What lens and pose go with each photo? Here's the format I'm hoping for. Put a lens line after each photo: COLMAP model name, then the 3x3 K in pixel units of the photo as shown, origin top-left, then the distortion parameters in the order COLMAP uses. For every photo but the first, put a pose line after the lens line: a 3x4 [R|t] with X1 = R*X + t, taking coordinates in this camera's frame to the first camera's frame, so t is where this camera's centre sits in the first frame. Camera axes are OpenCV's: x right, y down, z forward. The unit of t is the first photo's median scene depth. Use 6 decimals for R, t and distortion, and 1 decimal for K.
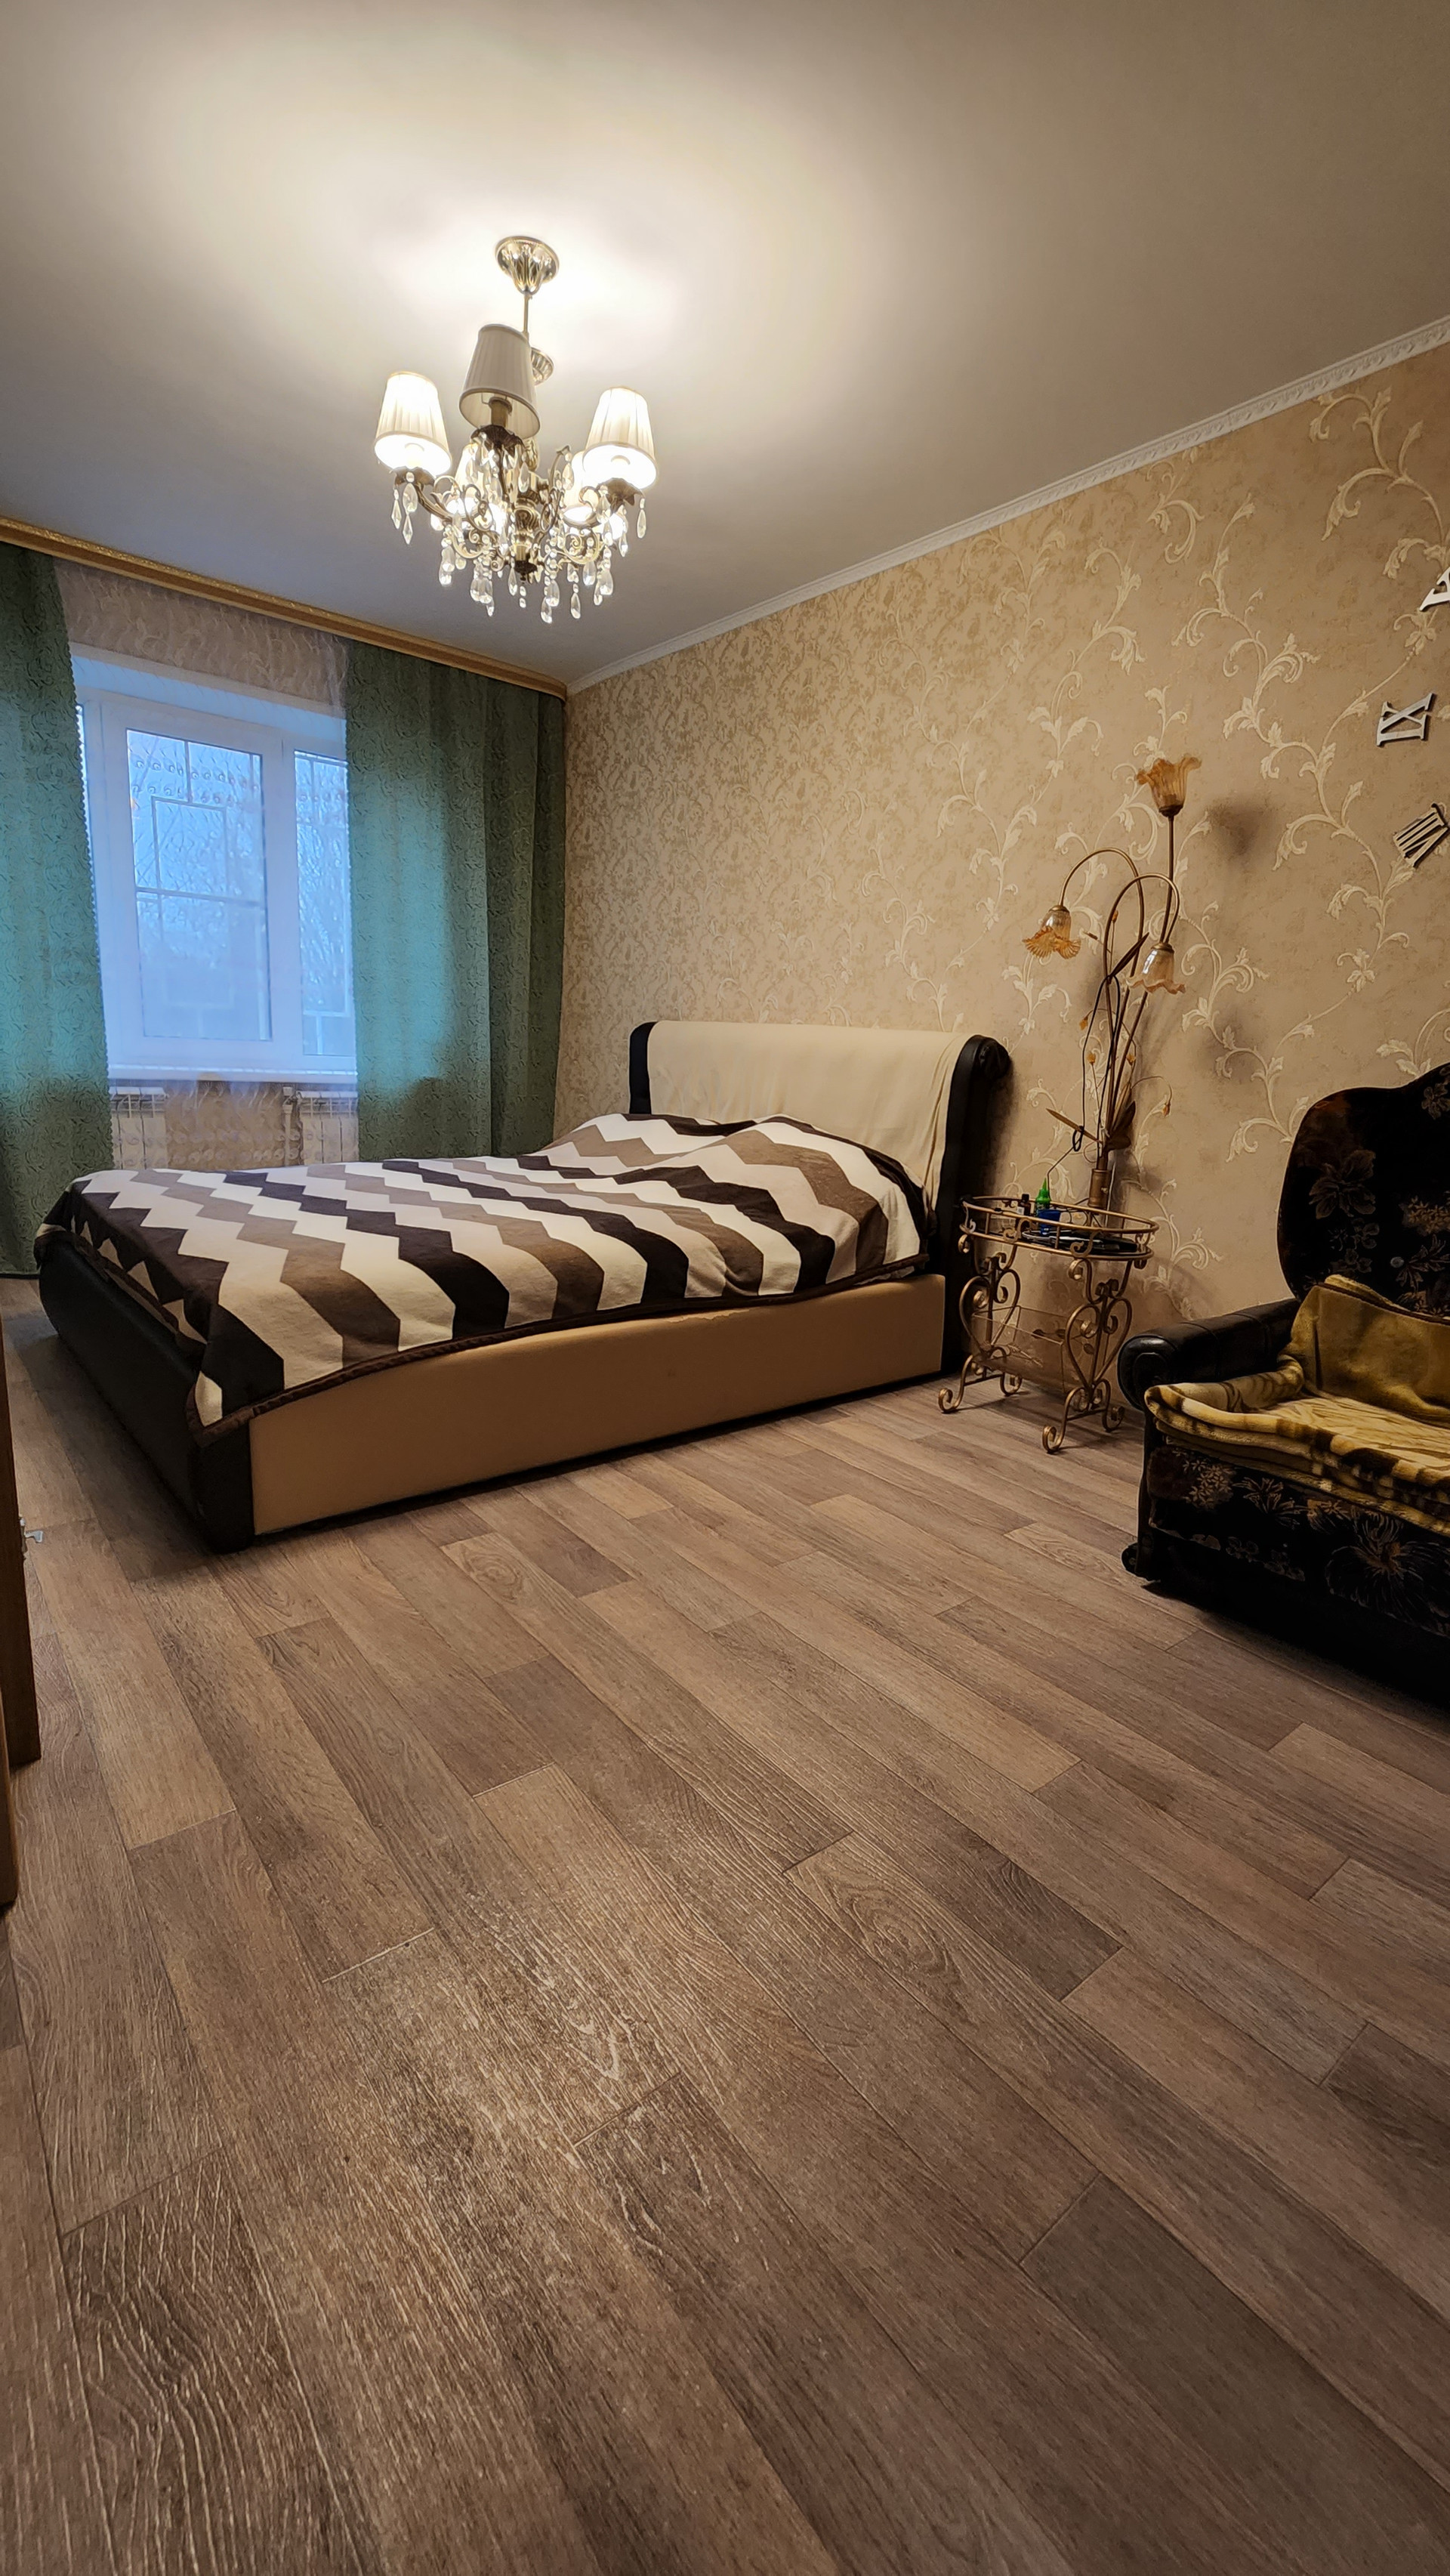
lens RADIAL K [[1076.4, 0, 723.1], [0, 1076.4, 1253.2], [0, 0, 1]] dist [0.018934, -0.000118]
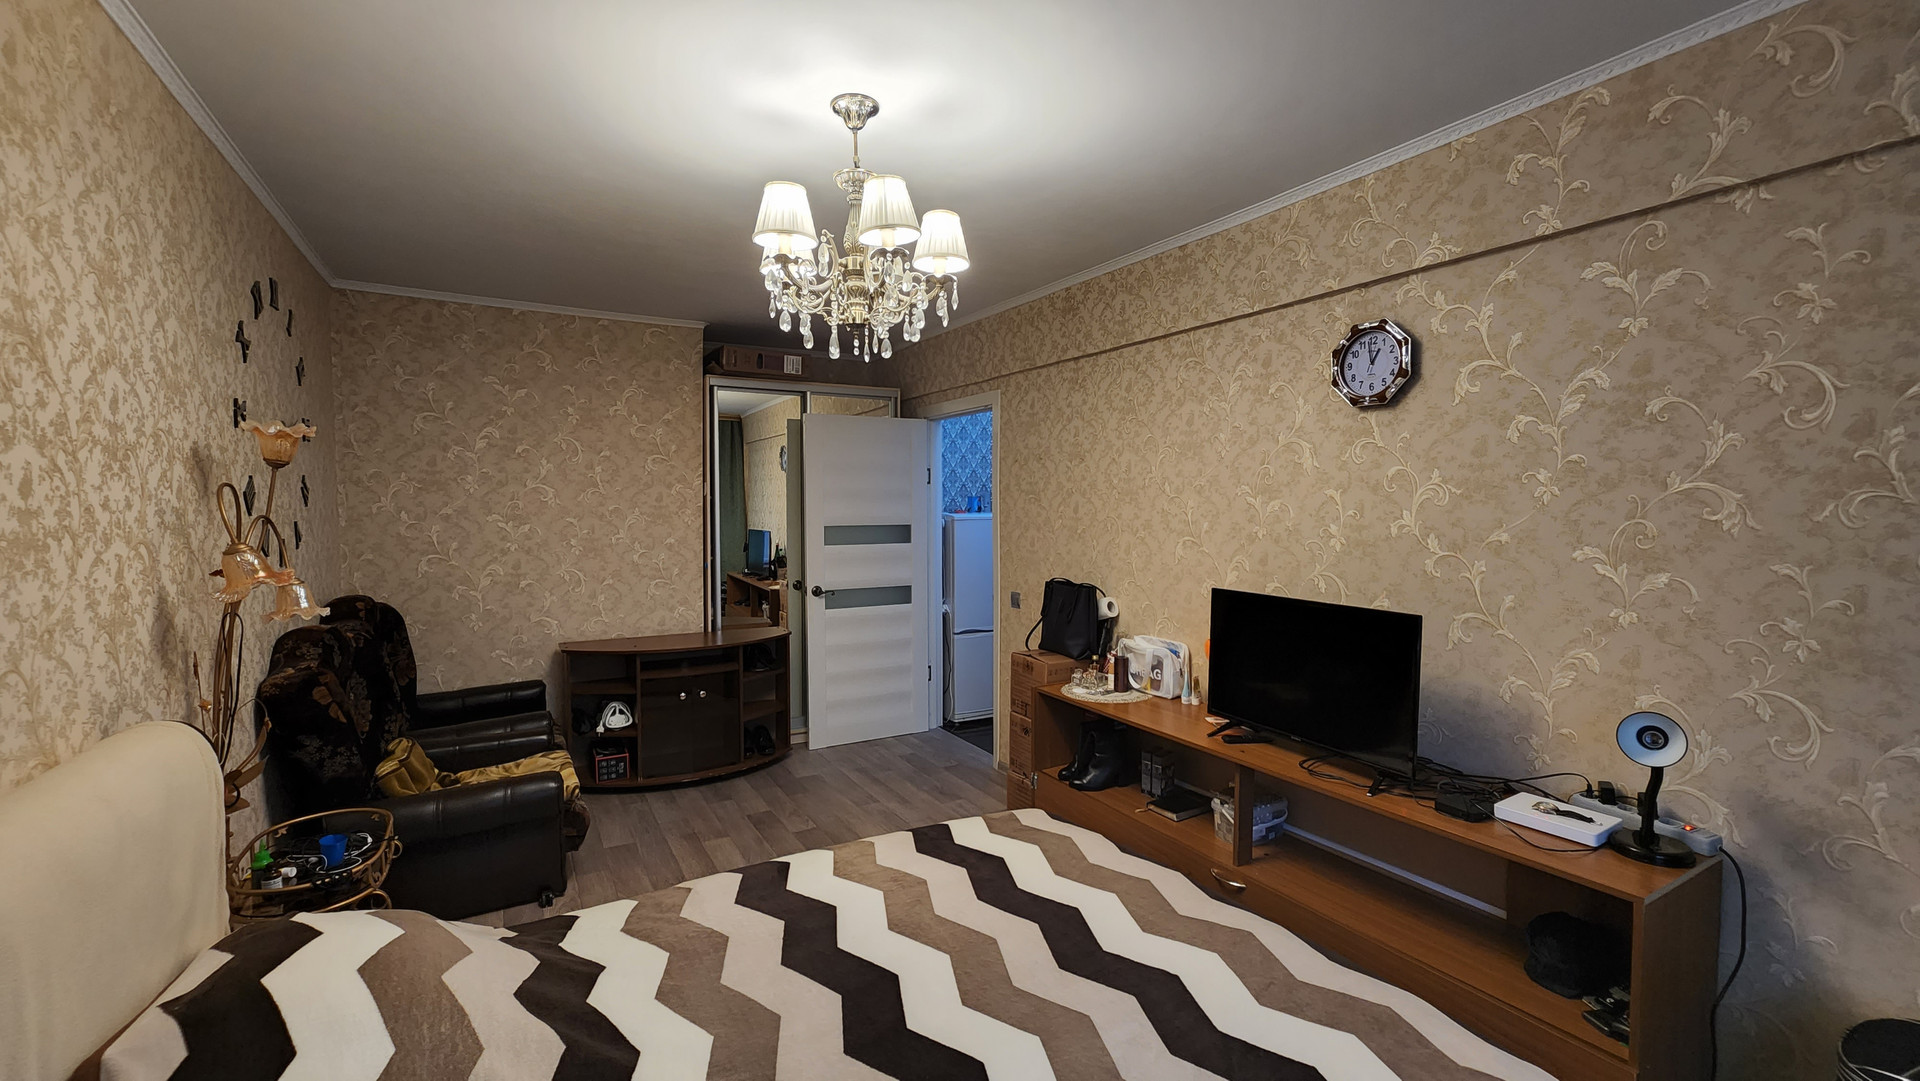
lens RADIAL K [[802.4, 0, 956.0], [0, 802.4, 533.7], [0, 0, 1]] dist [0.018934, -0.000118]
pose [[-0.986879, -0.060015, 0.149896, -0.585391], [-0.022409, 0.970282, 0.240939, -0.828131], [-0.159901, 0.234418, -0.958895, 2.543867]]
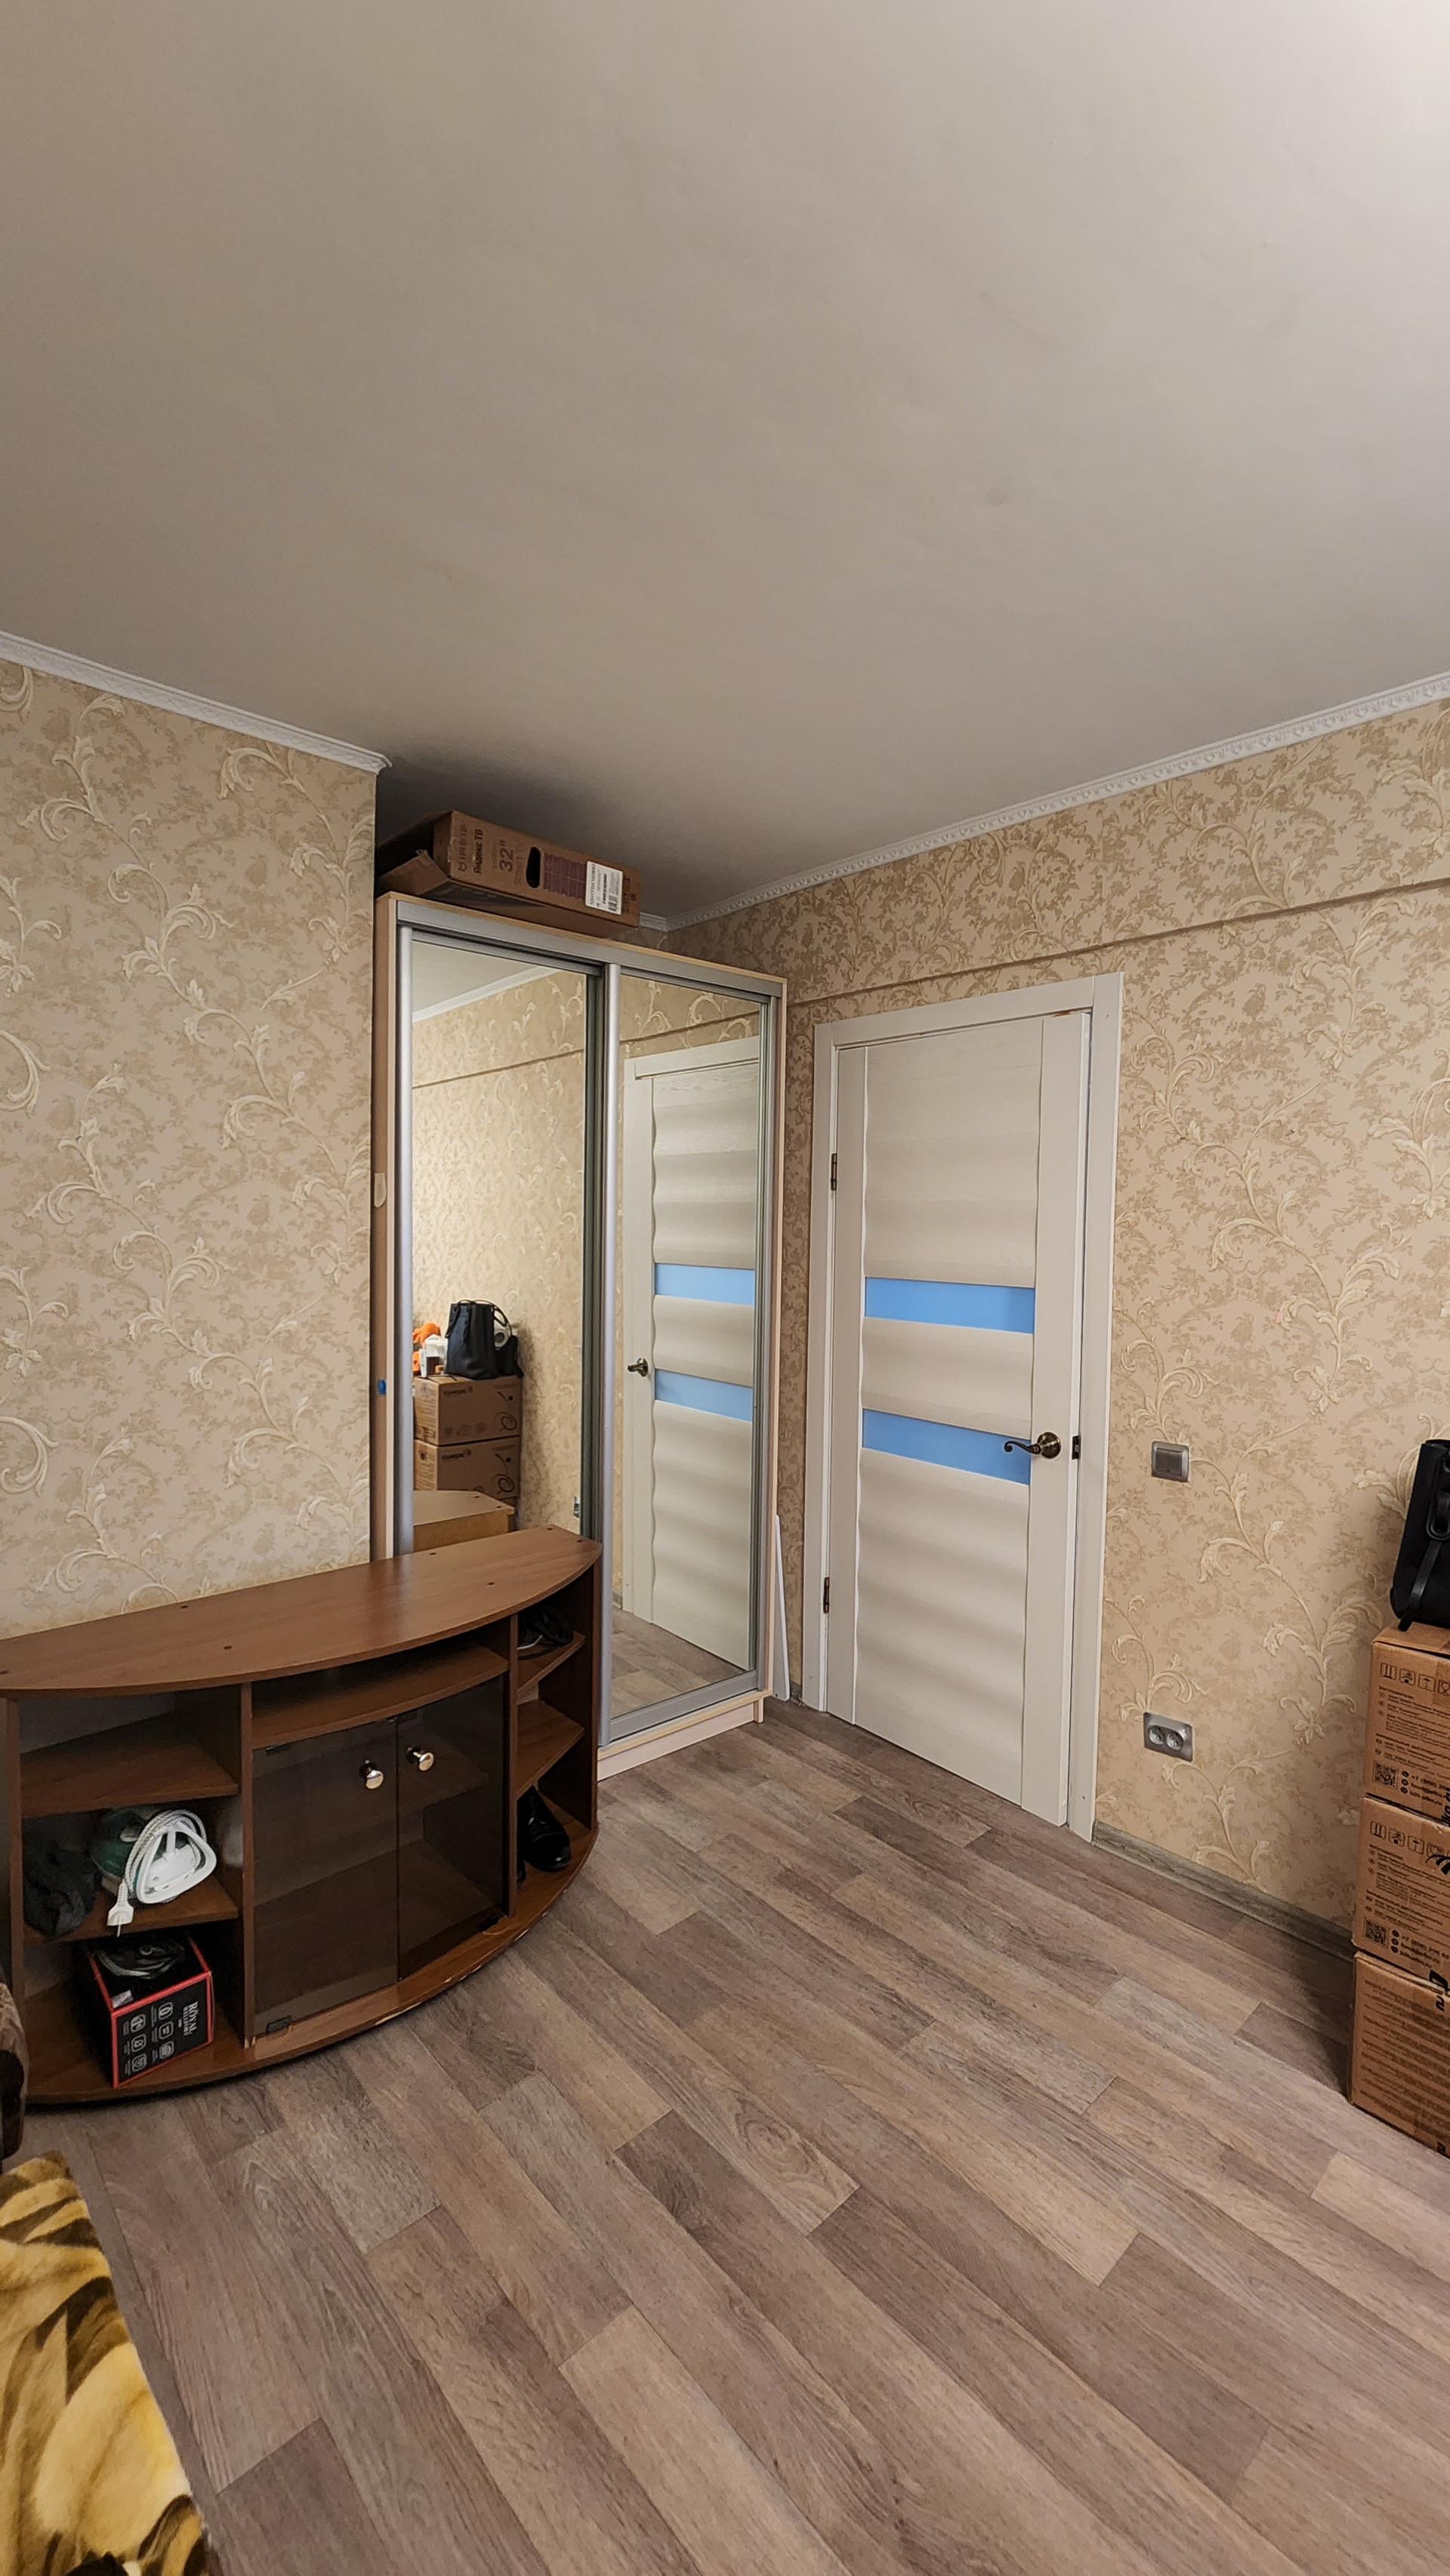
lens RADIAL K [[1060.5, 0, 737.9], [0, 1060.5, 1275.1], [0, 0, 1]] dist [-0.002316, -0.000323]
pose [[-0.994921, -0.064893, -0.076944, 0.276304], [-0.081643, 0.967383, 0.239802, -0.571727], [0.058873, 0.244866, -0.967768, 1.467749]]
